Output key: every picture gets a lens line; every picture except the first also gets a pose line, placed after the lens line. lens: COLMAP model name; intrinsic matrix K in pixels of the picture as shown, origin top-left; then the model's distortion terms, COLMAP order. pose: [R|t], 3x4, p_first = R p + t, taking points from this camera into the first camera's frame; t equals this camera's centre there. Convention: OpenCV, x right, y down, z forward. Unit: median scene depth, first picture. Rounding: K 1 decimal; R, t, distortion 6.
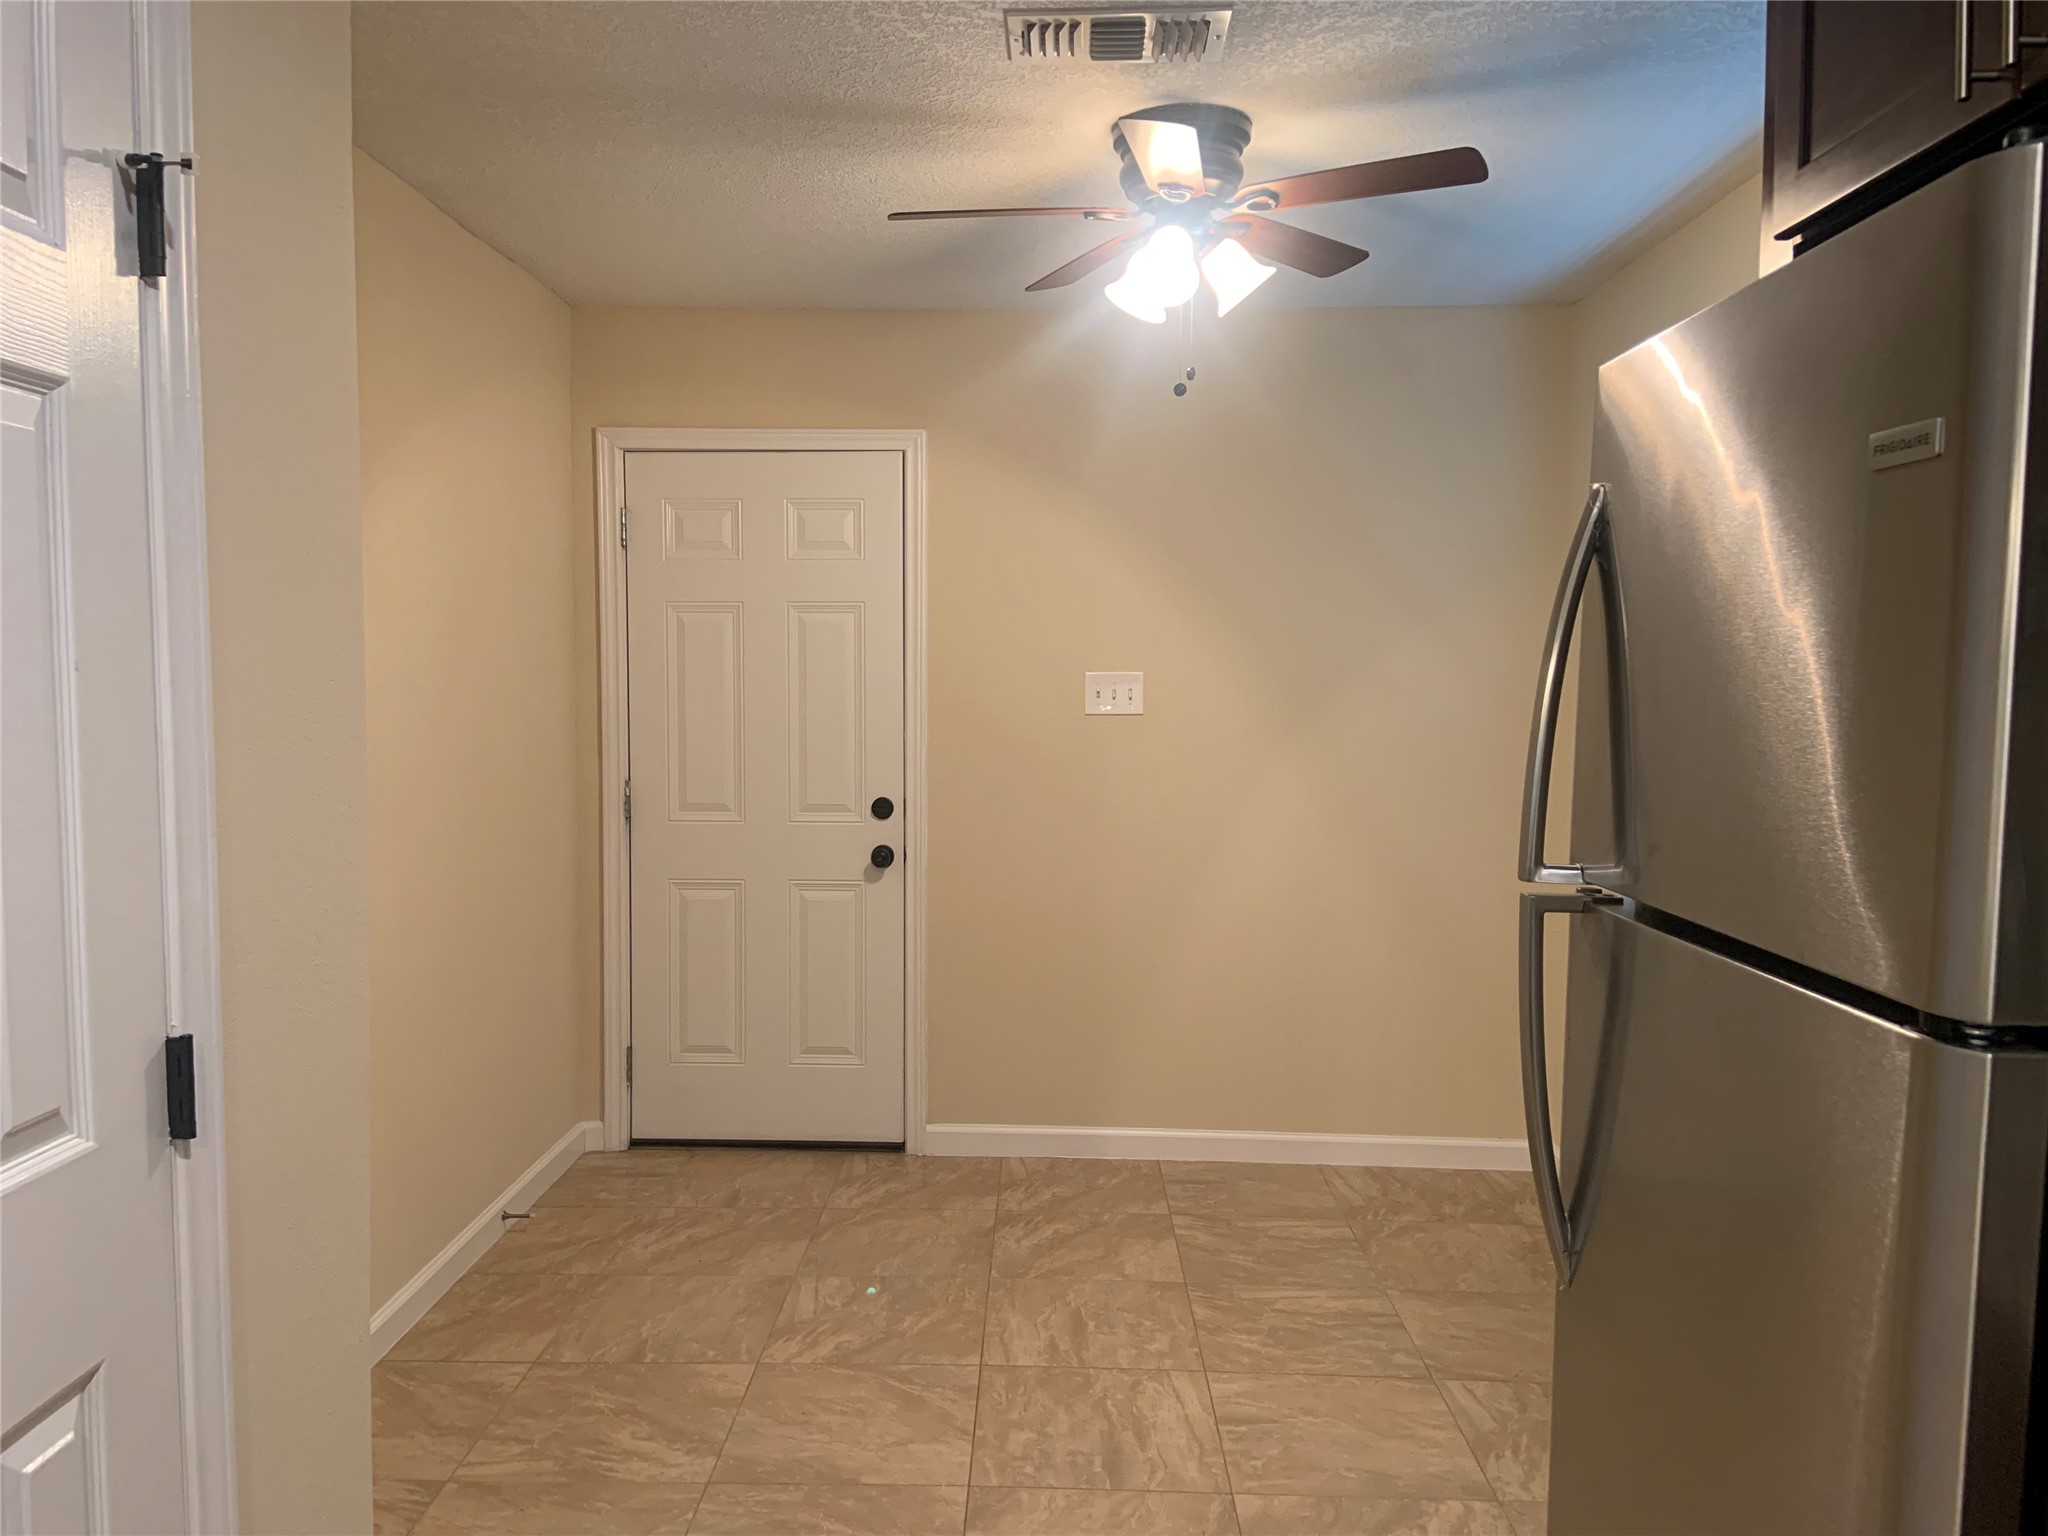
lens RADIAL K [[1560.0, 0, 1033.4], [0, 1560.0, 755.7], [0, 0, 1]] dist [0.095026, -0.115219]
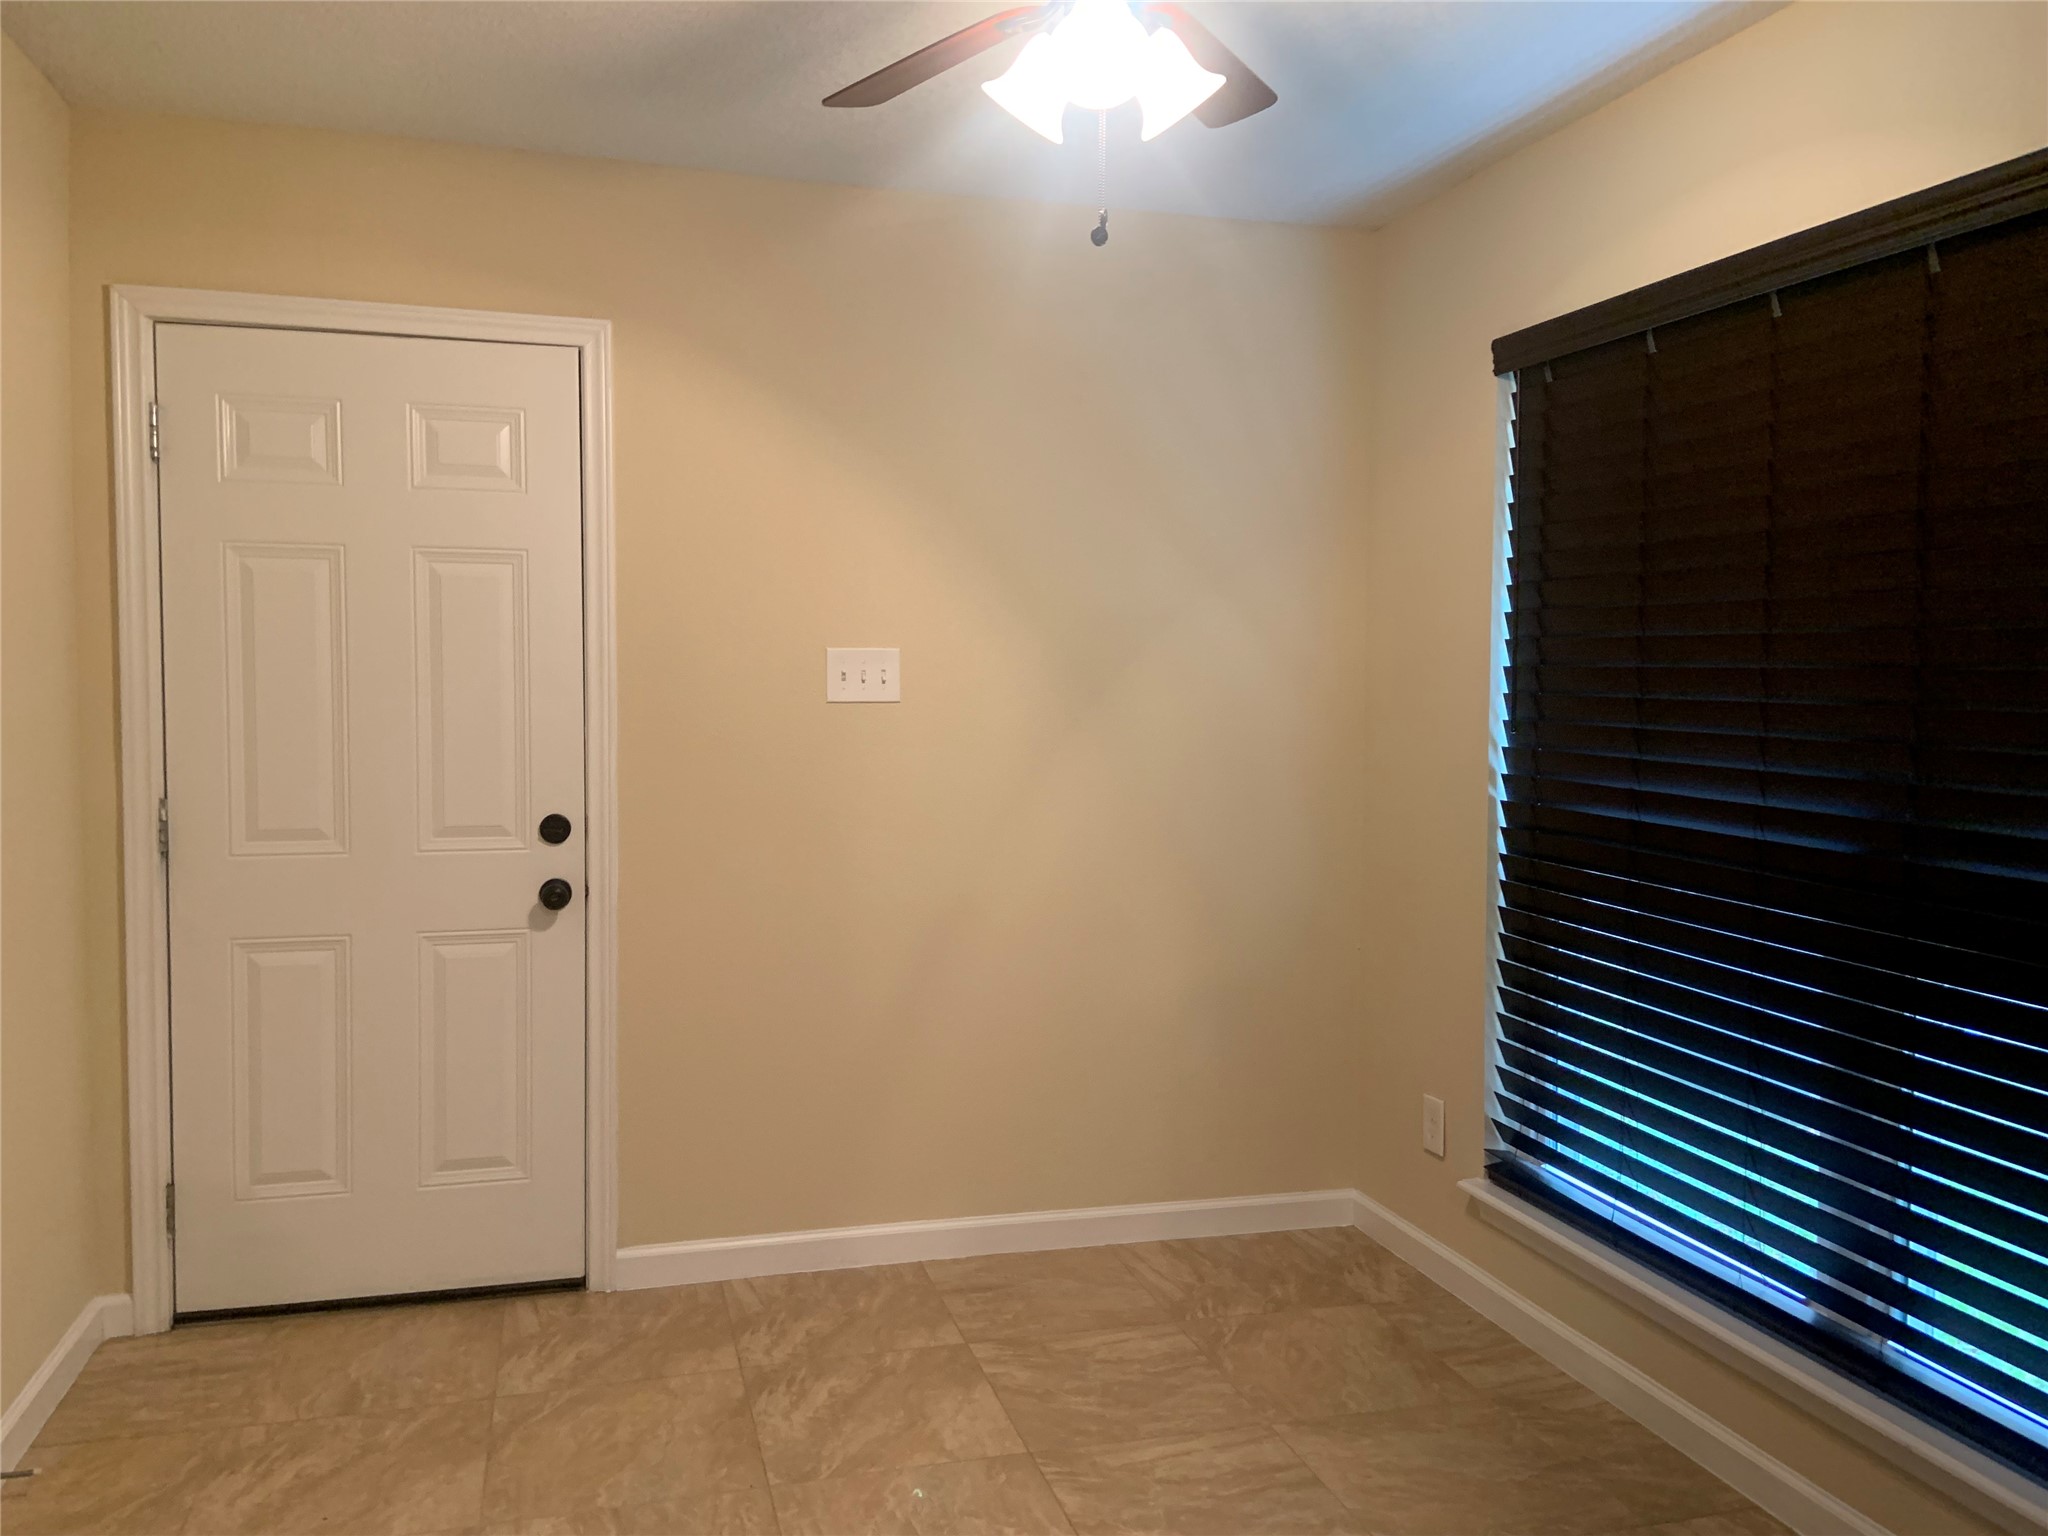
lens RADIAL K [[1560.0, 0, 1033.7], [0, 1560.0, 746.2], [0, 0, 1]] dist [0.095026, -0.115219]
pose [[0.956962, -0.010351, 0.290028, -0.096050], [0.011137, 0.999937, -0.001059, -0.002344], [-0.289998, 0.004243, 0.957018, 0.222916]]
